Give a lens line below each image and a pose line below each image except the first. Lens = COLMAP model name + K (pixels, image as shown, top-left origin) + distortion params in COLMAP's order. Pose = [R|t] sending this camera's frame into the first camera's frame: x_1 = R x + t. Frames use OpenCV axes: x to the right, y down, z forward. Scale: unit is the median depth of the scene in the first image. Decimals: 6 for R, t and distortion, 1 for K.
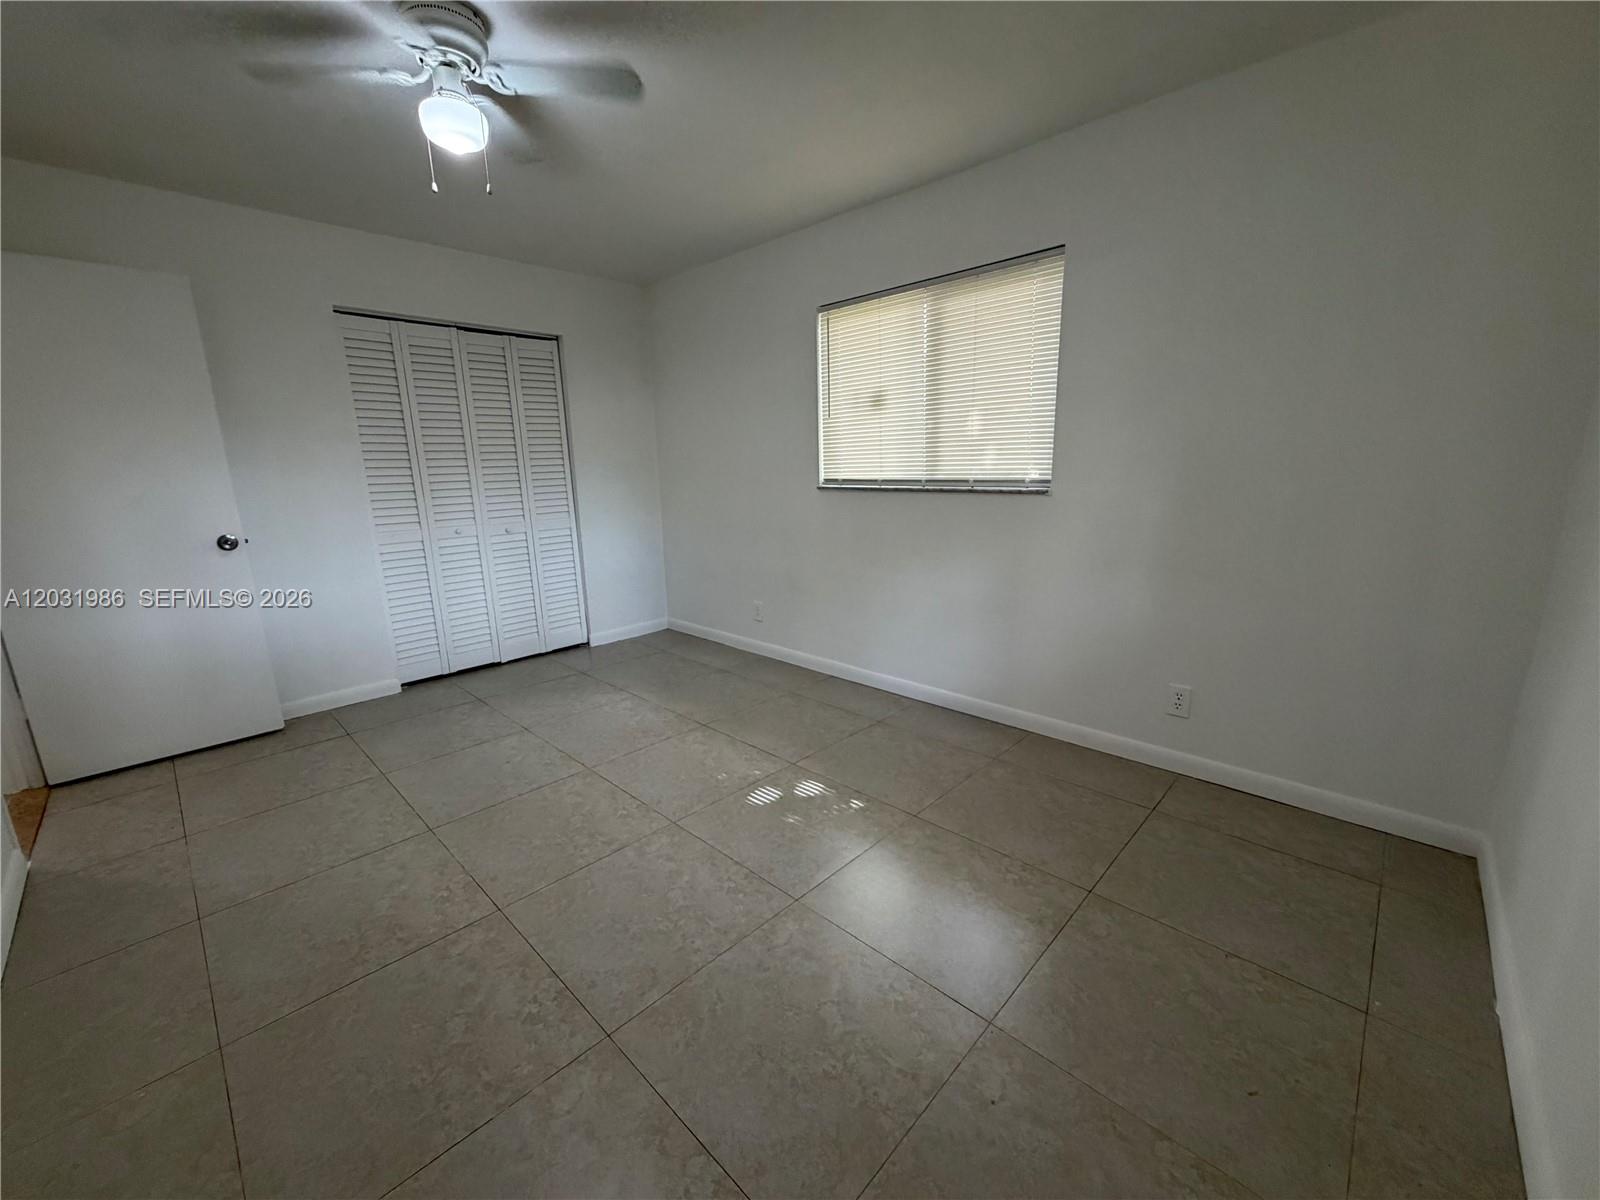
lens RADIAL K [[634.8, 0, 796.2], [0, 634.8, 600.2], [0, 0, 1]] dist [-0.001364, 0.000136]
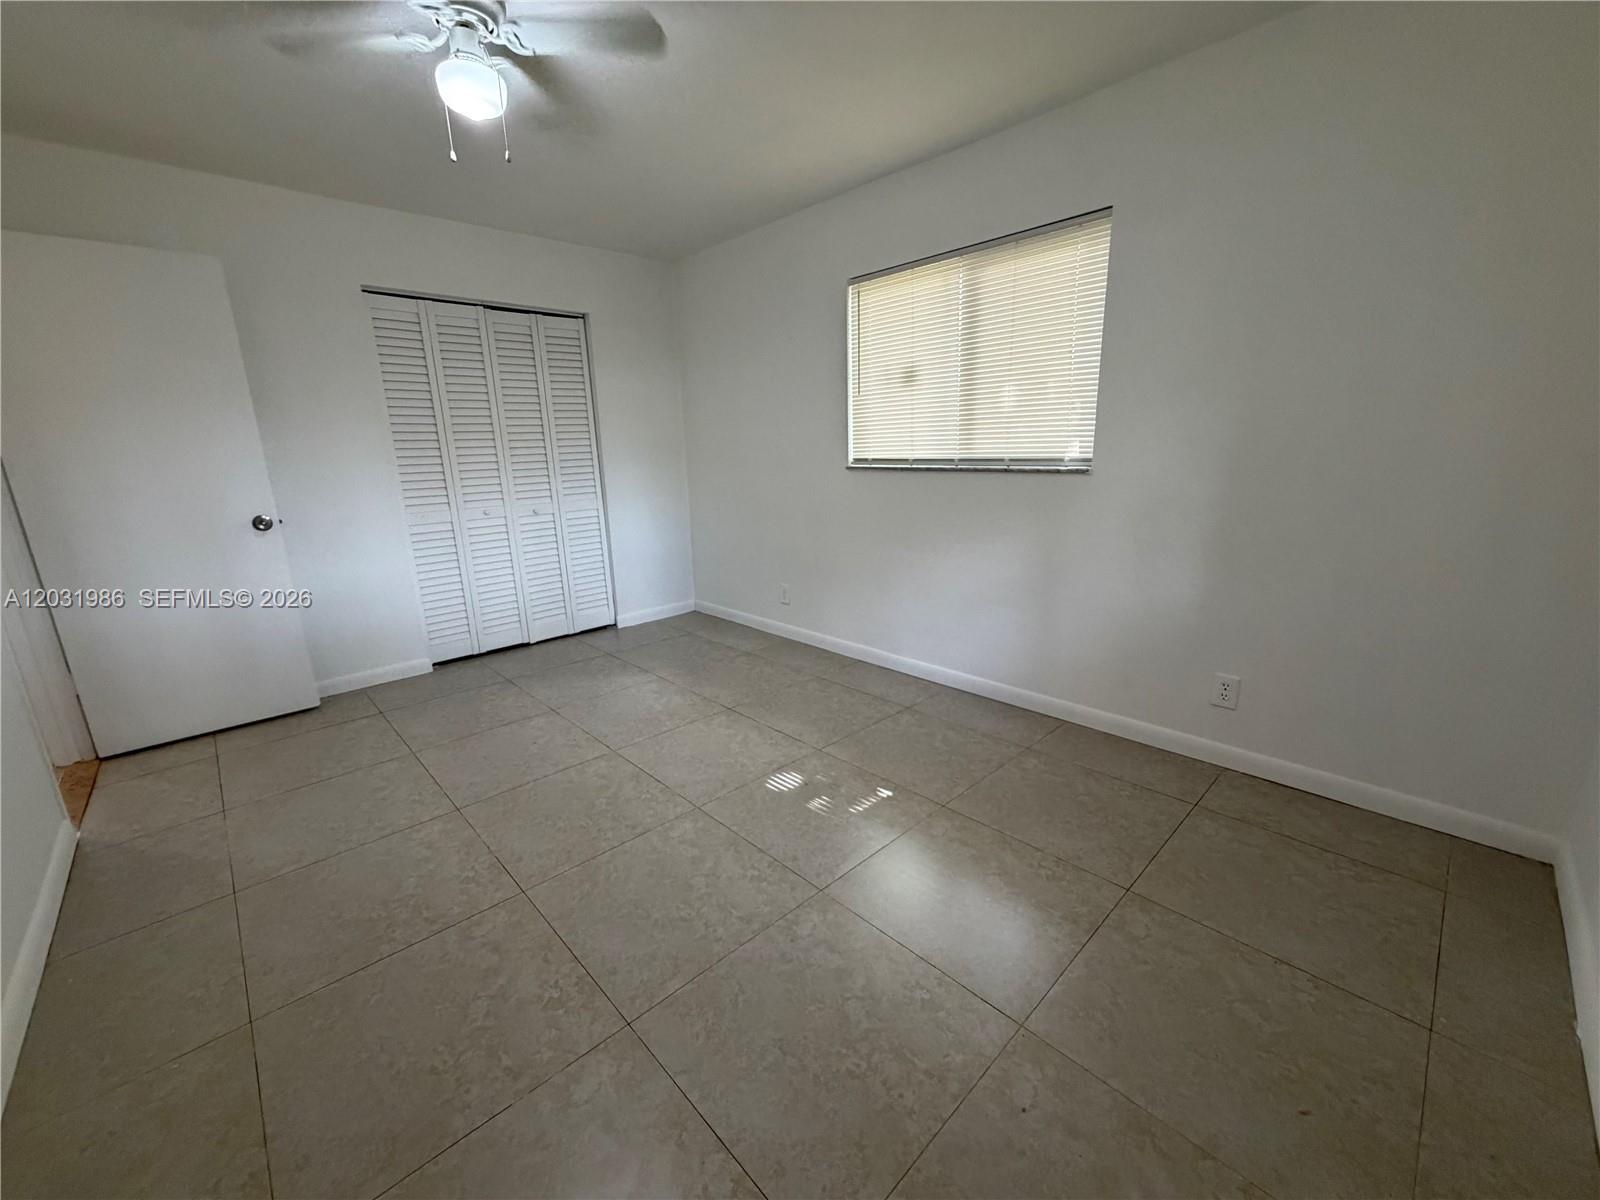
lens RADIAL K [[634.8, 0, 796.2], [0, 634.8, 600.2], [0, 0, 1]] dist [-0.001364, 0.000136]
pose [[0.998981, 0.007154, -0.044566, 0.002045], [-0.005894, 0.999581, 0.028339, -0.001218], [0.044751, -0.028048, 0.998604, 0.024460]]
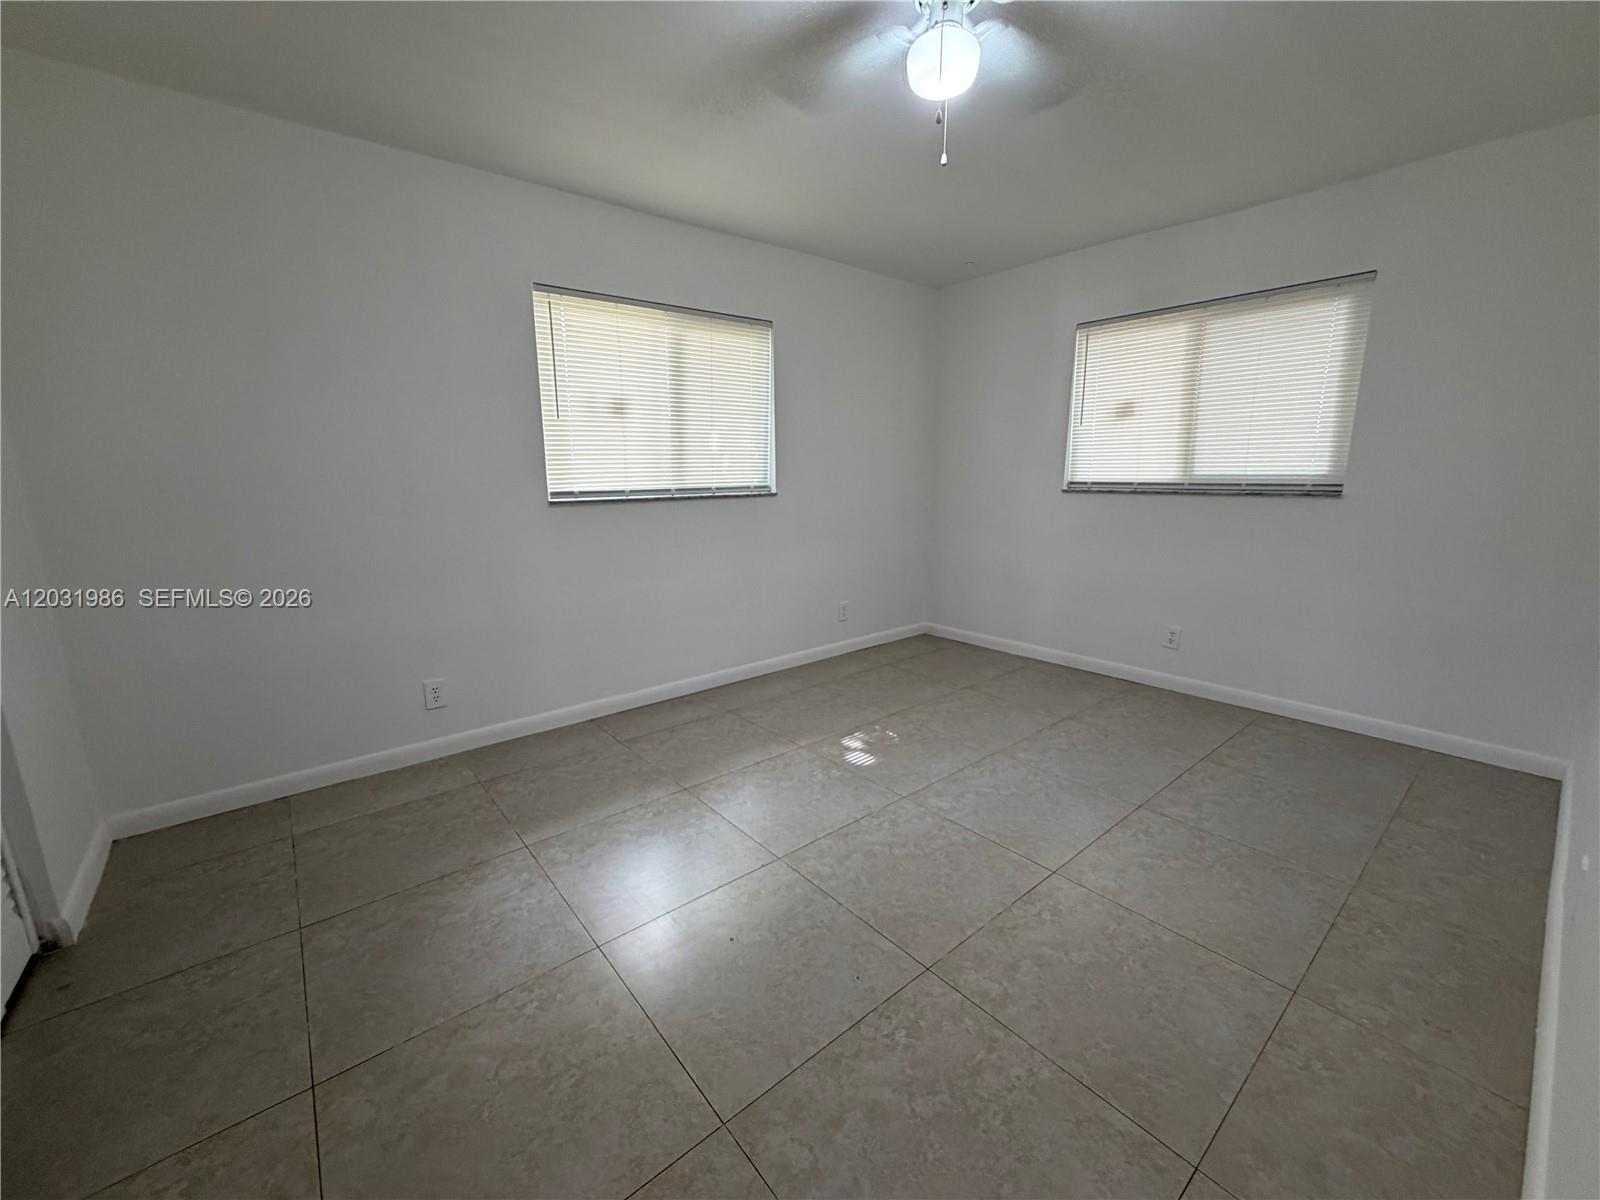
lens RADIAL K [[636.4, 0, 796.6], [0, 636.4, 601.0], [0, 0, 1]] dist [-0.000076, 0.000402]
pose [[0.115348, -0.181003, 0.976695, -1.048549], [0.219519, 0.963592, 0.152650, -0.153461], [-0.968765, 0.196795, 0.150882, 0.822401]]
